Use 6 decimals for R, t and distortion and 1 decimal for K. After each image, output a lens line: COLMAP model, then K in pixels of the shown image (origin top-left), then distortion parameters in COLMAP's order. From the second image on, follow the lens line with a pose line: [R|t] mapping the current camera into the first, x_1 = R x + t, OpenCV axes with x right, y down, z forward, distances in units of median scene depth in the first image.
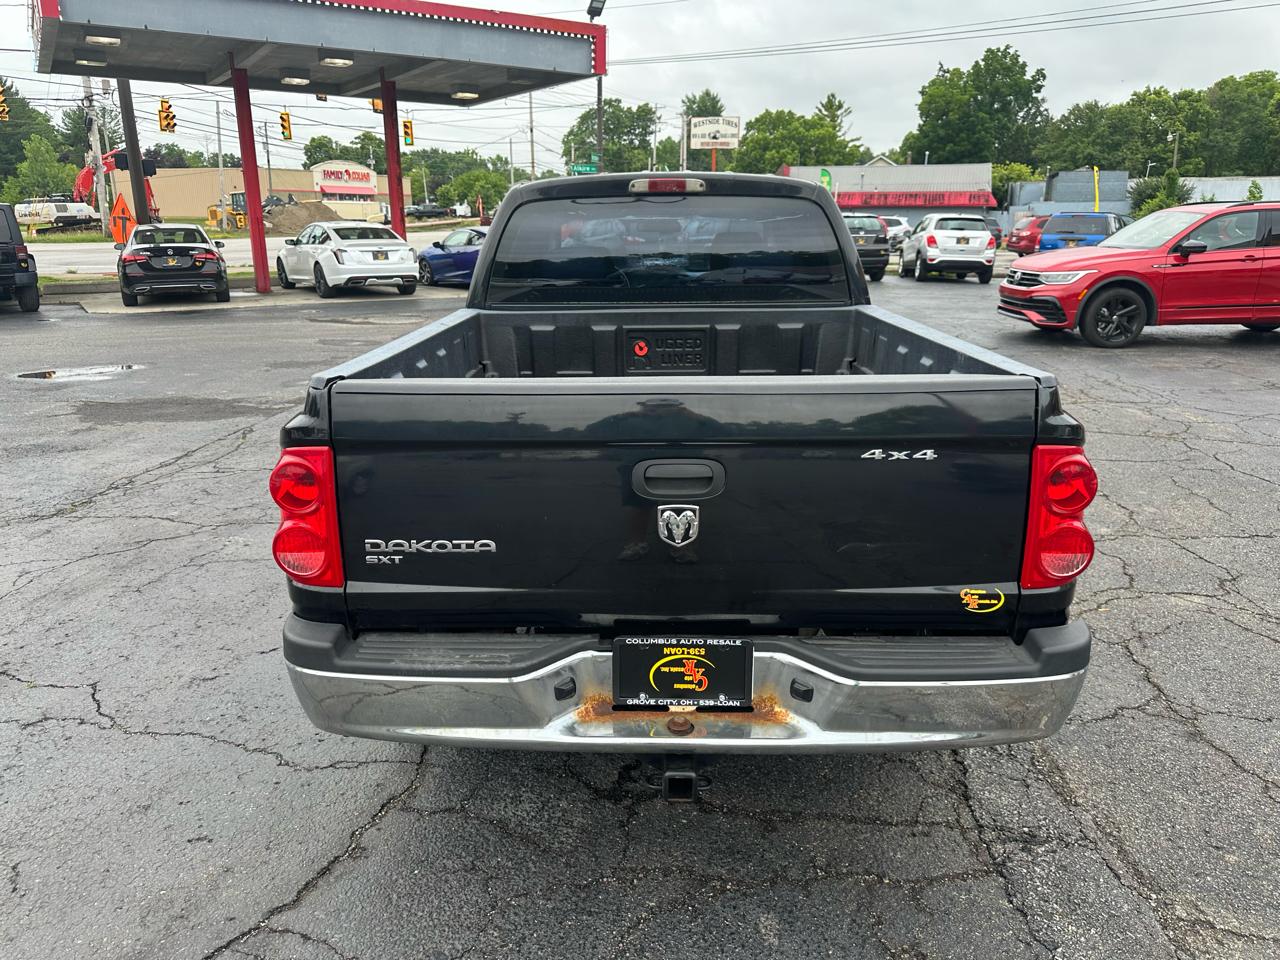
lens RADIAL K [[903.9, 0, 630.6], [0, 903.9, 486.9], [0, 0, 1]] dist [0.017573, -0.027387]
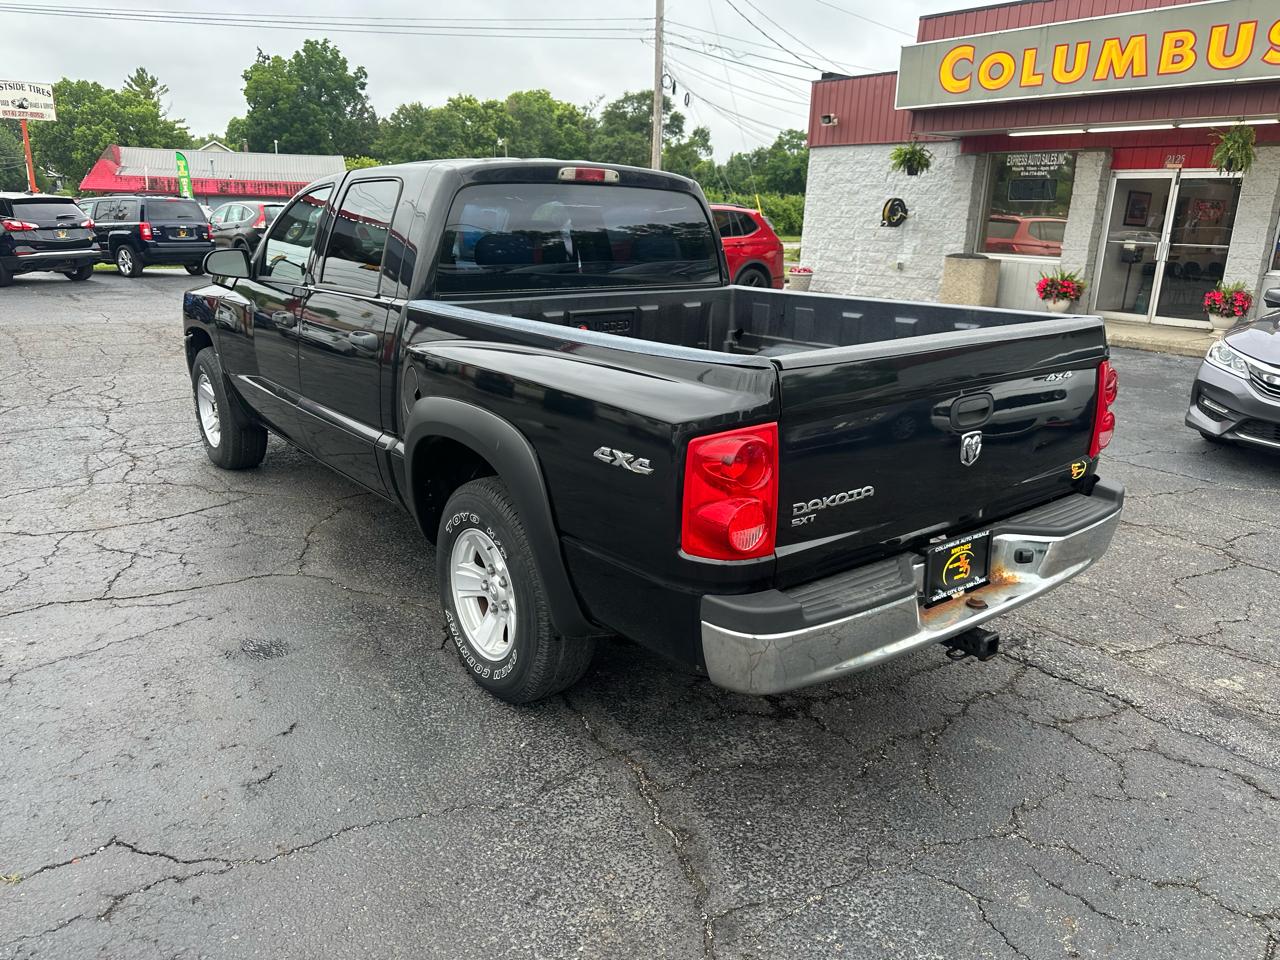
lens RADIAL K [[901.4, 0, 641.3], [0, 901.4, 489.1], [0, 0, 1]] dist [0.030122, -0.042140]
pose [[0.771891, -0.169088, 0.612857, -0.039892], [0.162205, 0.984458, 0.067318, -0.002254], [-0.614715, 0.047447, 0.787321, 0.009899]]
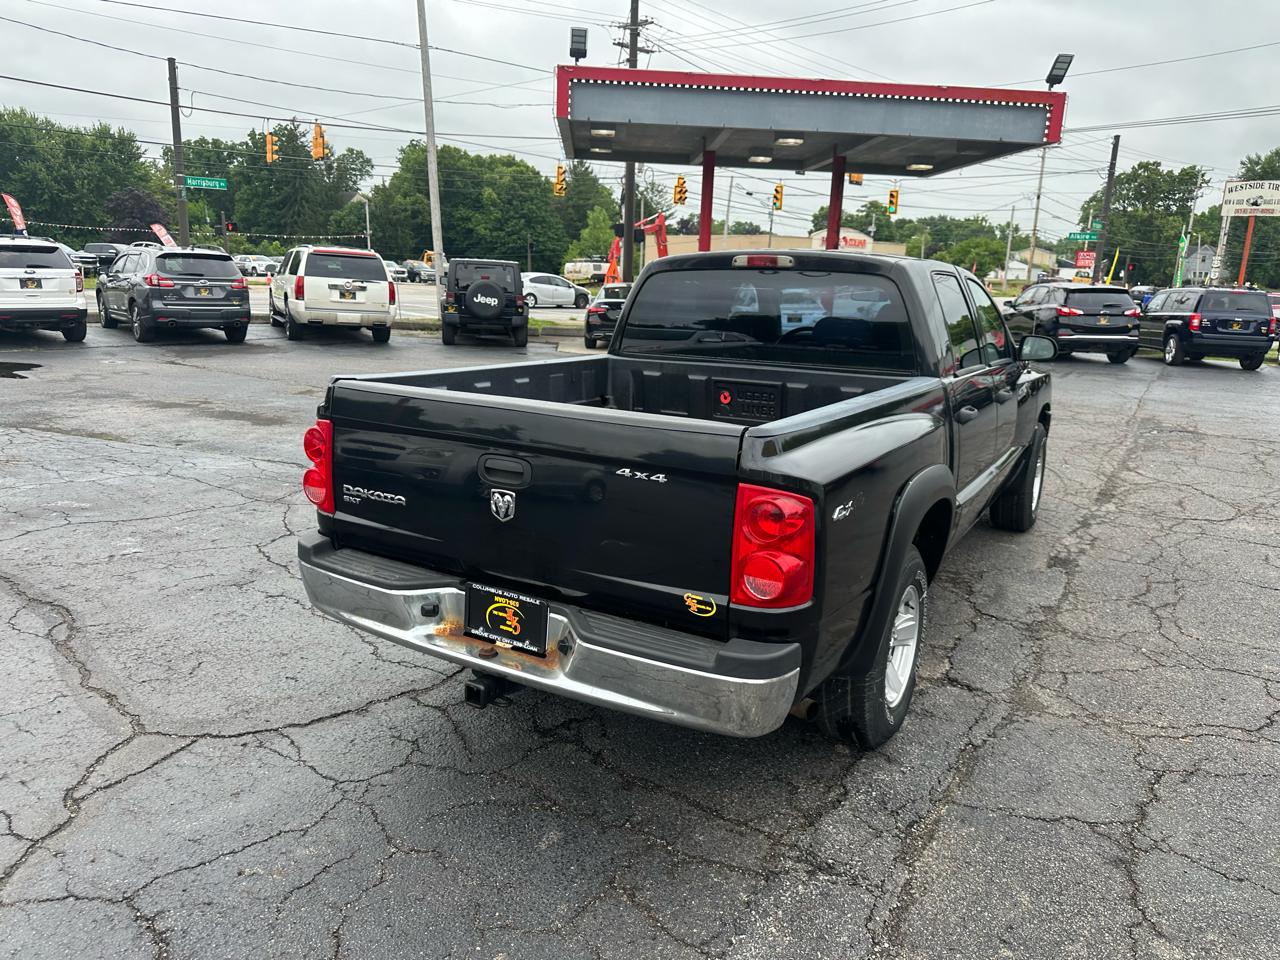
lens RADIAL K [[903.9, 0, 630.6], [0, 903.9, 486.9], [0, 0, 1]] dist [0.017573, -0.027387]
pose [[0.865742, 0.142330, -0.479826, 0.031750], [-0.173840, 0.984537, -0.021615, 0.000403], [0.469330, 0.102126, 0.877097, -0.004263]]
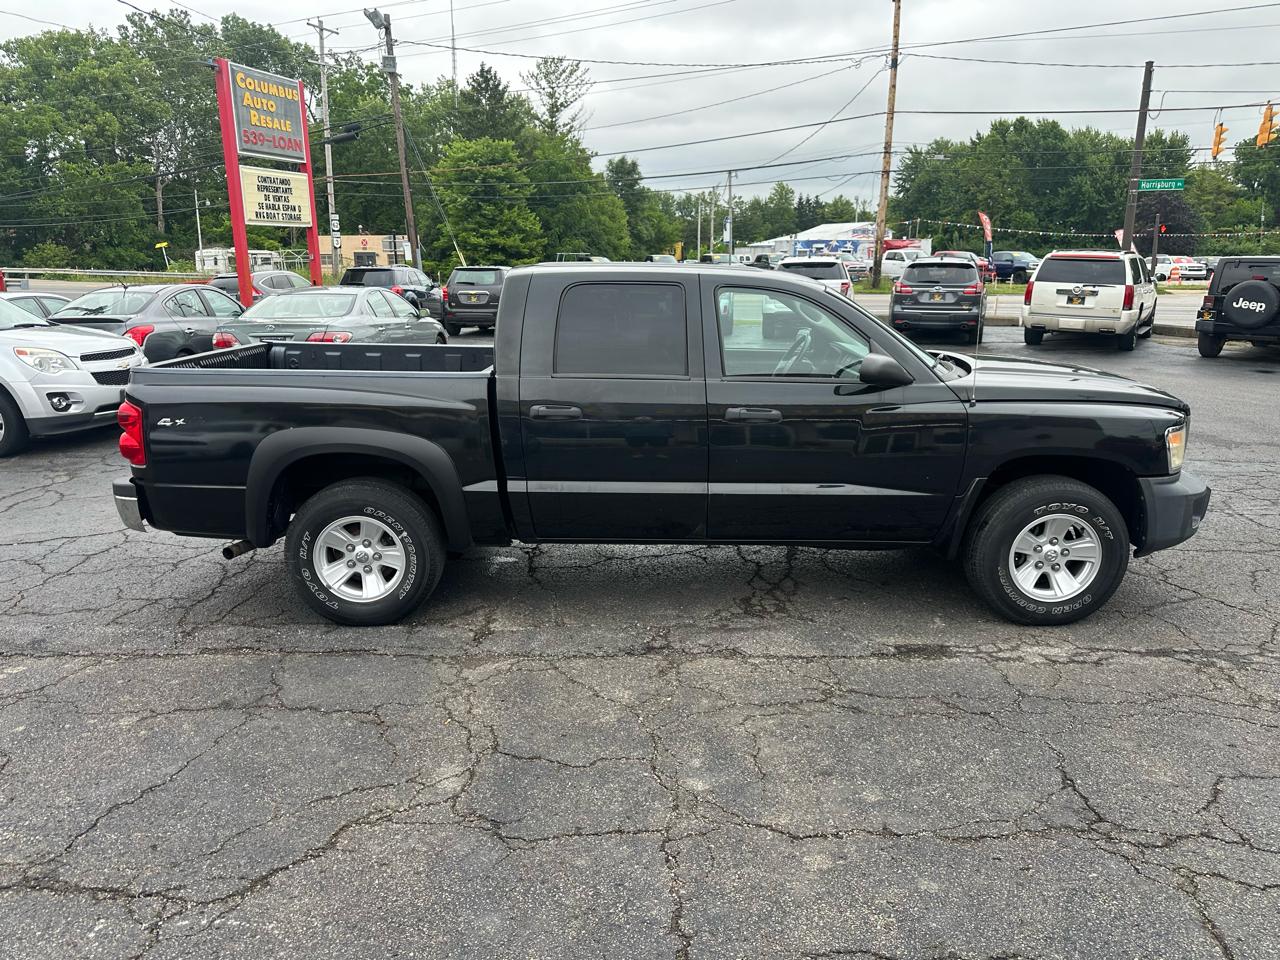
lens RADIAL K [[891.8, 0, 640.0], [0, 891.8, 480.0], [0, 0, 1]] dist [0.058837, -0.076345]
pose [[0.011313, 0.237636, -0.971288, 0.098595], [-0.285455, 0.931697, 0.224625, -0.026257], [0.958325, 0.274717, 0.078375, 0.075436]]
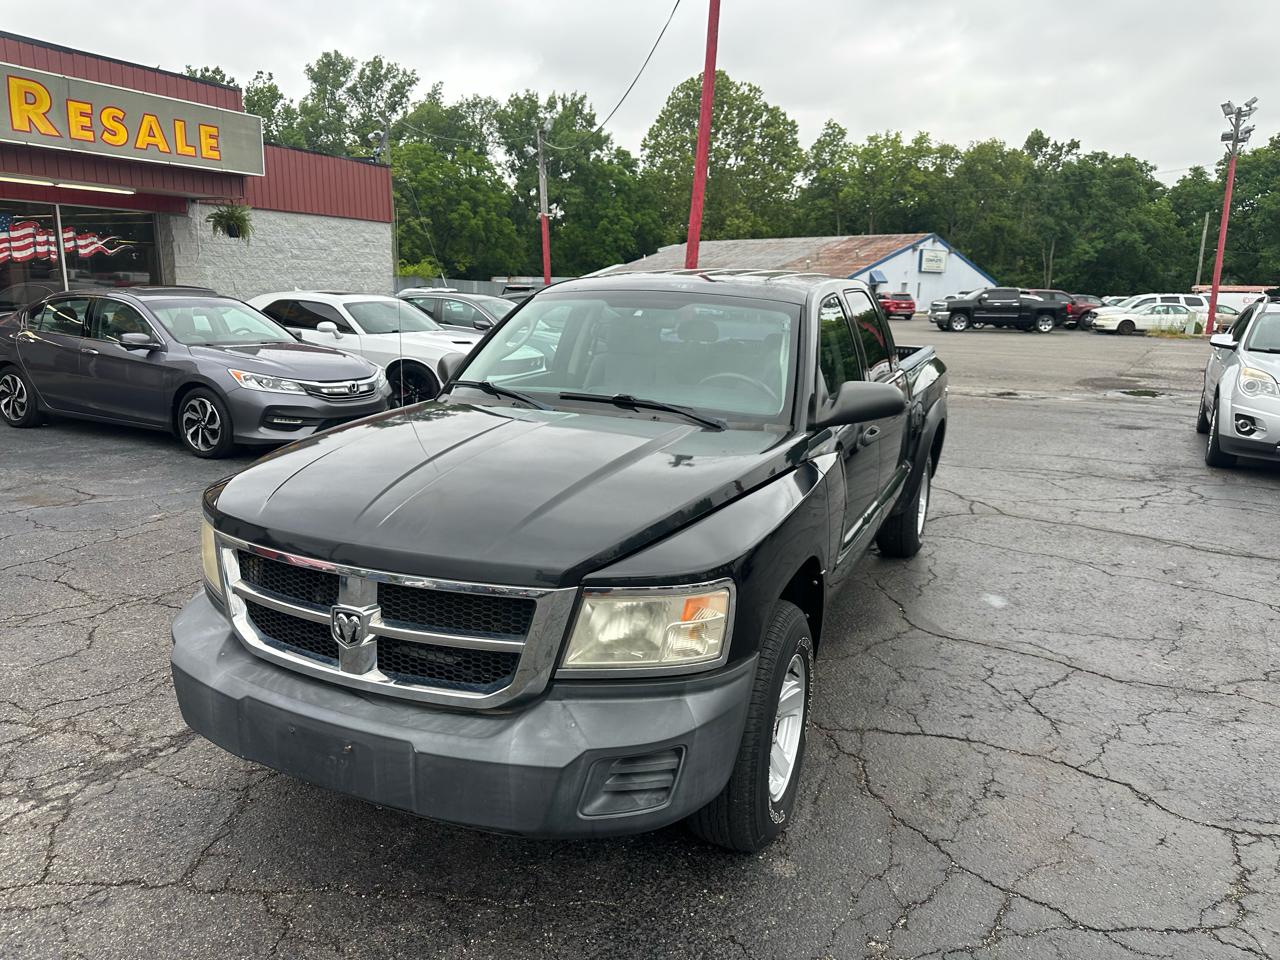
lens RADIAL K [[901.4, 0, 641.3], [0, 901.4, 489.1], [0, 0, 1]] dist [0.030122, -0.042140]
pose [[-0.922905, -0.105512, 0.370288, -0.023285], [0.090071, 0.875869, 0.474068, -0.049529], [-0.374344, 0.470872, -0.798841, 0.158992]]
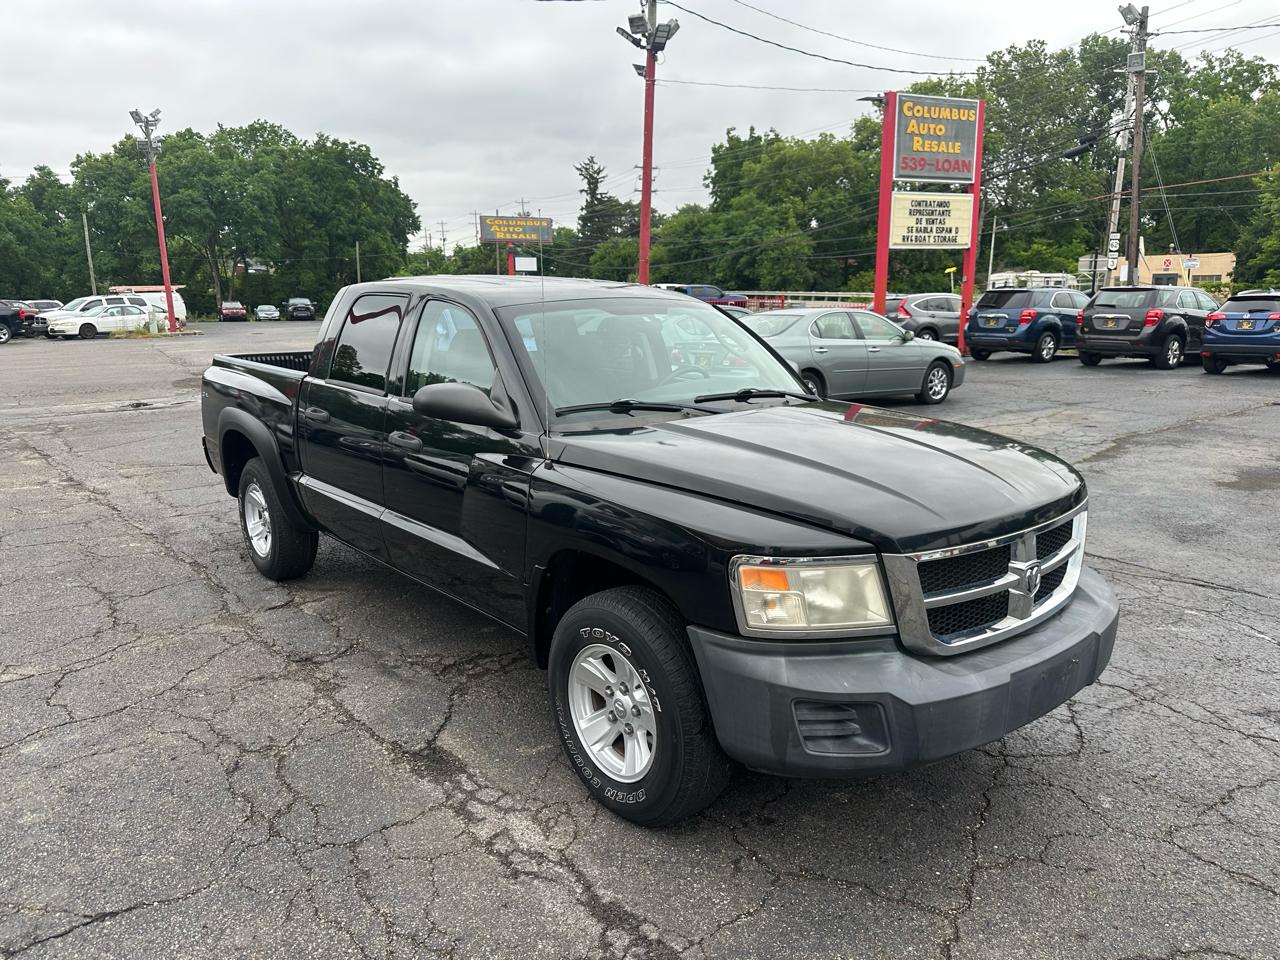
lens RADIAL K [[901.4, 0, 641.3], [0, 901.4, 489.1], [0, 0, 1]] dist [0.030122, -0.042140]
pose [[-0.747434, 0.150309, -0.647109, 0.052826], [-0.182210, 0.890331, 0.417264, -0.046862], [0.638860, 0.429787, -0.638076, 0.149820]]
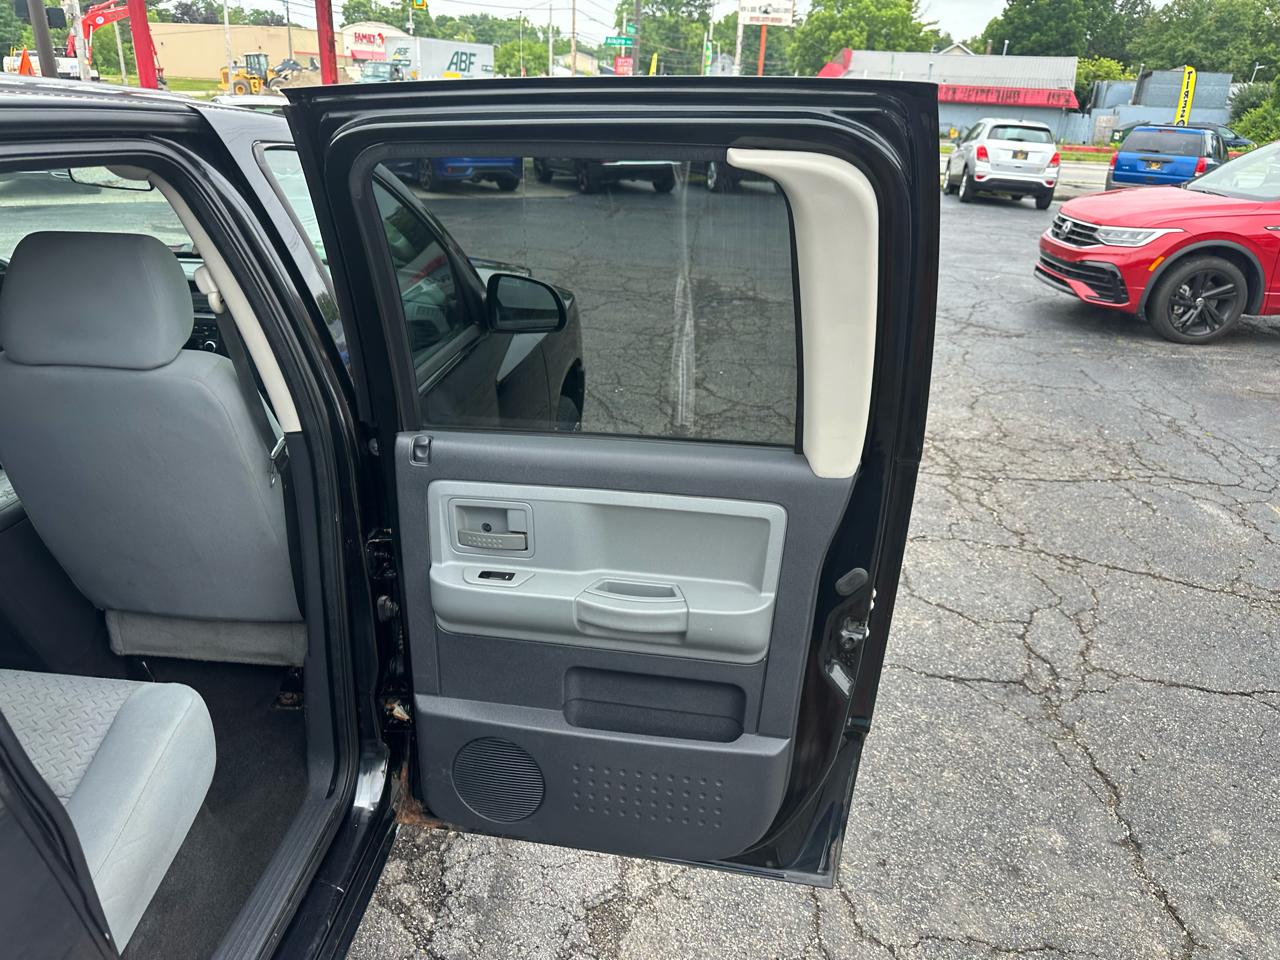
lens RADIAL K [[905.5, 0, 638.5], [0, 905.5, 499.4], [0, 0, 1]] dist [-0.004684, -0.001910]
pose [[0.997567, 0.061399, -0.033019, 0.028085], [-0.056658, 0.990003, 0.129167, -0.020253], [0.040620, -0.126982, 0.991073, 0.056356]]
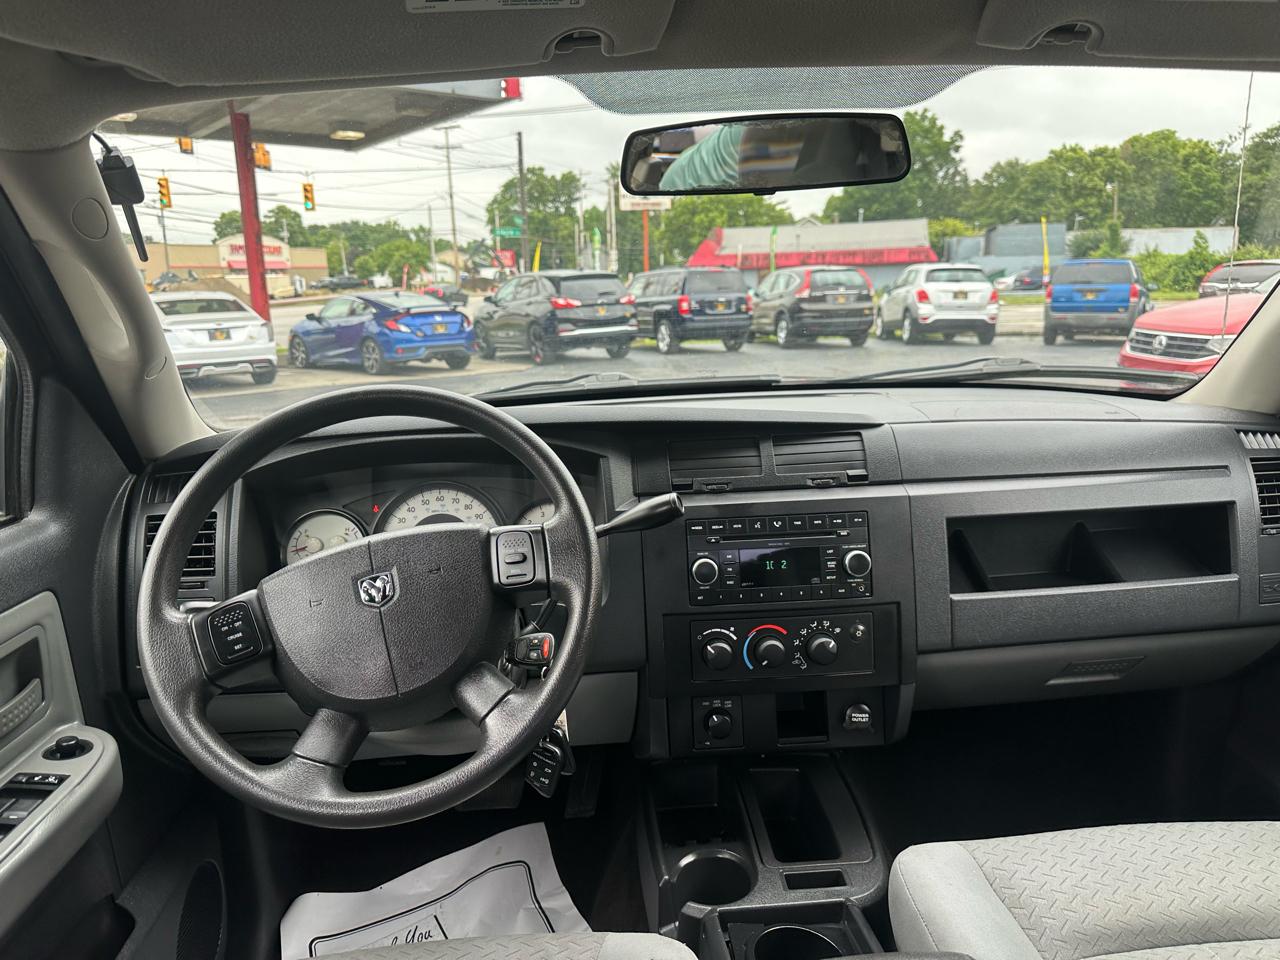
lens RADIAL K [[906.8, 0, 644.2], [0, 906.8, 483.6], [0, 0, 1]] dist [0.065623, -0.130908]
pose [[0.995550, -0.044261, 0.083196, -0.000643], [0.050293, 0.996146, -0.071856, -0.021368], [-0.079695, 0.075720, 0.993939, 0.080732]]
